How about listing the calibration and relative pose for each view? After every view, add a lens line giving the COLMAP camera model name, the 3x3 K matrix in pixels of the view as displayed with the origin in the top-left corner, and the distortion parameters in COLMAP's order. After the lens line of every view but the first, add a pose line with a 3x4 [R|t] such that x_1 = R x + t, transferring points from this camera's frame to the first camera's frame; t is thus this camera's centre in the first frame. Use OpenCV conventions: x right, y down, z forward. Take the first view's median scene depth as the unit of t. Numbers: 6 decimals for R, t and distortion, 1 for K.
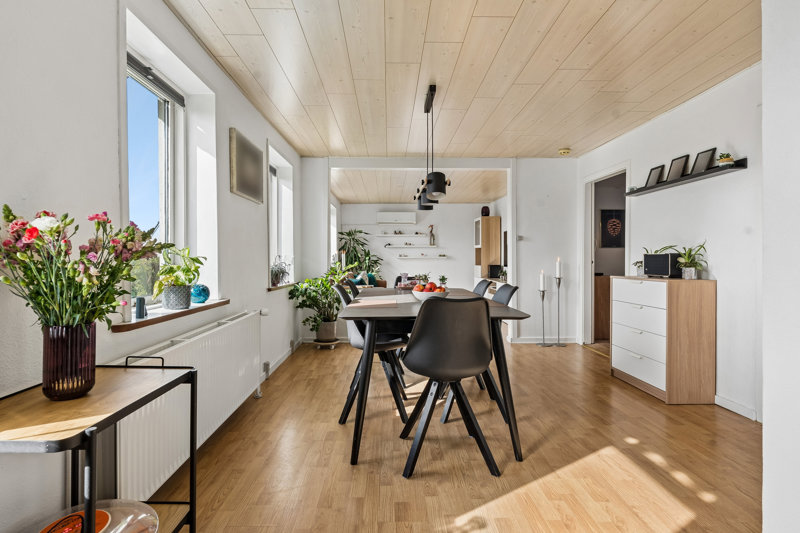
lens RADIAL K [[389.5, 0, 400.0], [0, 389.5, 266.5], [0, 0, 1]] dist [-0.000300, -0.000033]
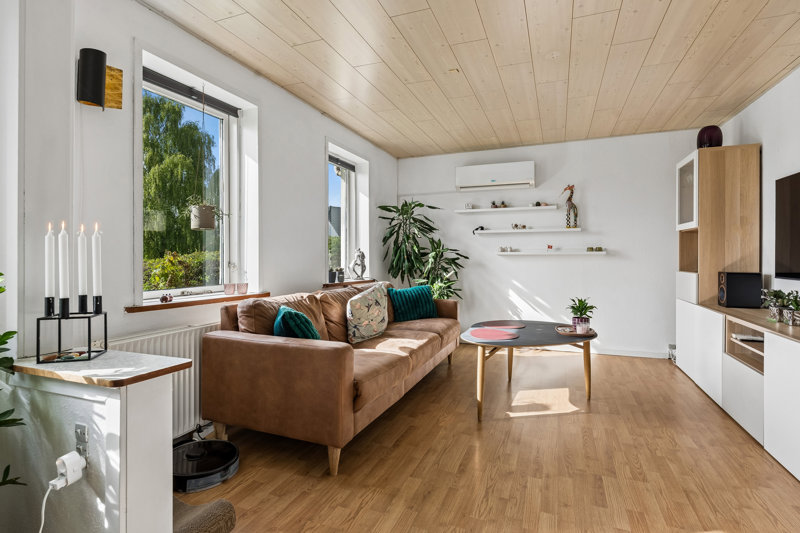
lens RADIAL K [[401.3, 0, 399.9], [0, 401.3, 257.0], [0, 0, 1]] dist [-0.000745, 0.000110]
pose [[0.918368, 0.001636, -0.395724, 0.085881], [-0.008393, 0.999847, -0.015344, -0.009207], [0.395639, 0.017412, 0.918241, 0.474785]]
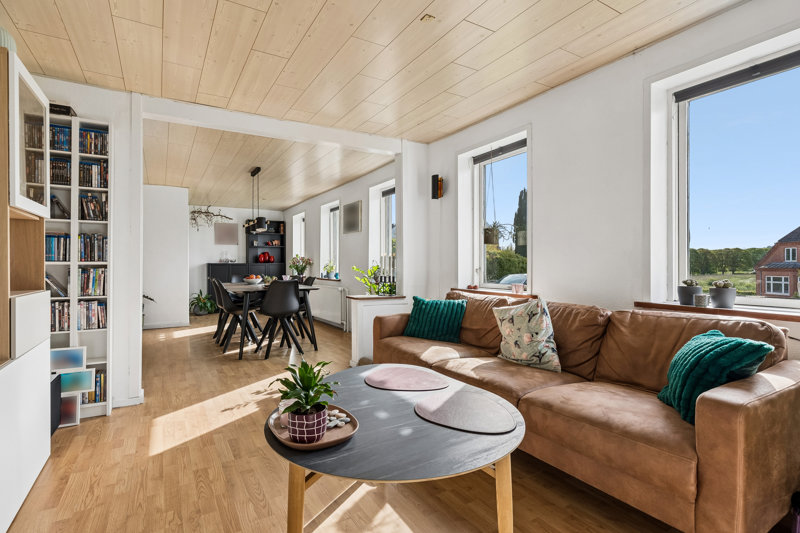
lens RADIAL K [[401.3, 0, 399.9], [0, 401.3, 257.0], [0, 0, 1]] dist [-0.000745, 0.000110]
pose [[-0.872061, -0.001396, -0.489395, 0.139338], [-0.004218, 0.999980, 0.004663, -0.019787], [0.489379, 0.006130, -0.872050, 1.057446]]
